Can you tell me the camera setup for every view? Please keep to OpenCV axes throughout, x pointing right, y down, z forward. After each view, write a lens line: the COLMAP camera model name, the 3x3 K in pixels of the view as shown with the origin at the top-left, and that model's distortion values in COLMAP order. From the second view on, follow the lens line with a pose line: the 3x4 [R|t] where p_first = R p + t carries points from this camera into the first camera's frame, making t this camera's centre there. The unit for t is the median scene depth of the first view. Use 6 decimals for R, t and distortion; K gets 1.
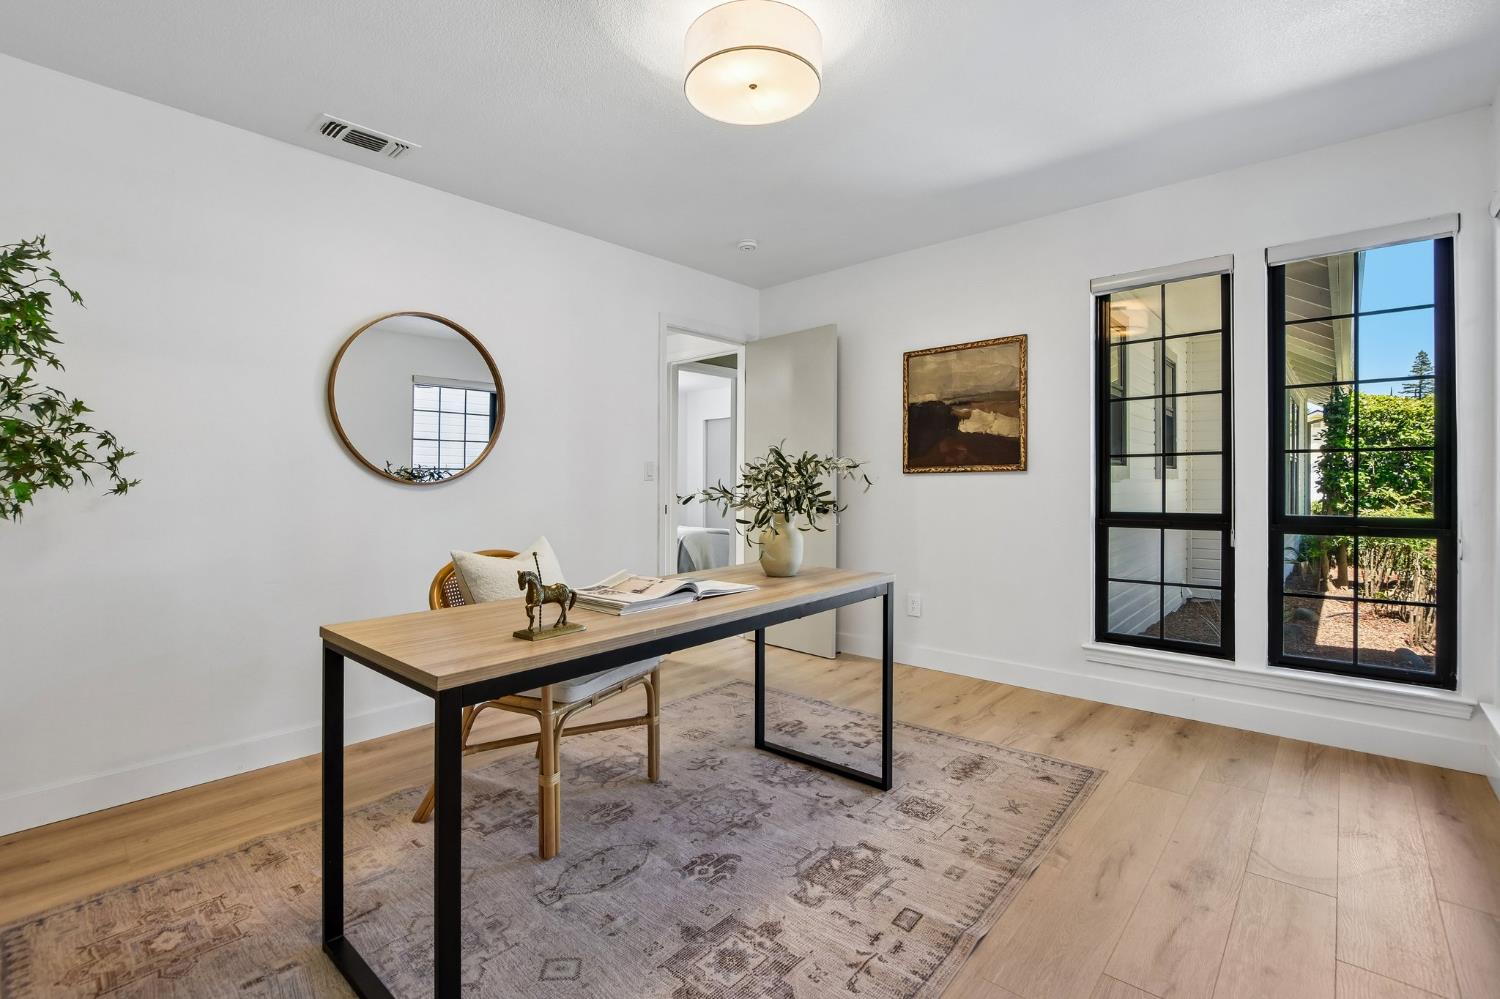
lens RADIAL K [[669.8, 0, 748.4], [0, 669.8, 488.2], [0, 0, 1]] dist [-0.030474, 0.001918]
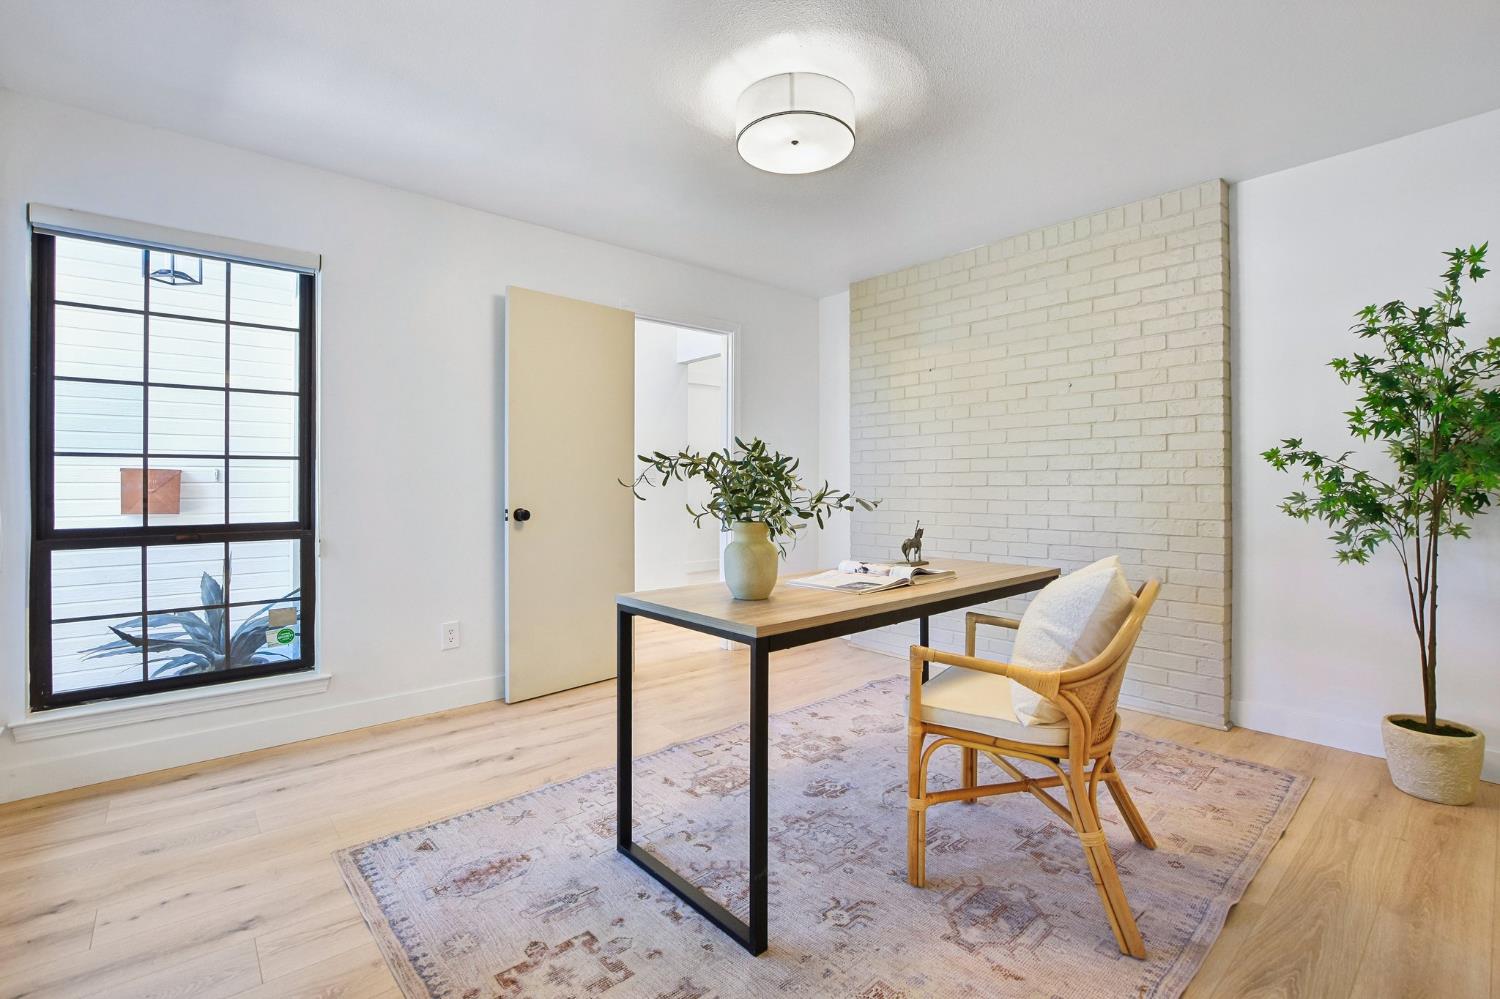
lens RADIAL K [[669.8, 0, 753.8], [0, 669.8, 489.2], [0, 0, 1]] dist [-0.030474, 0.001918]
pose [[-0.993076, 0.007751, 0.117221, -0.061466], [0.009560, 0.999844, 0.014882, -0.014644], [-0.117087, 0.015899, -0.992994, 1.998495]]
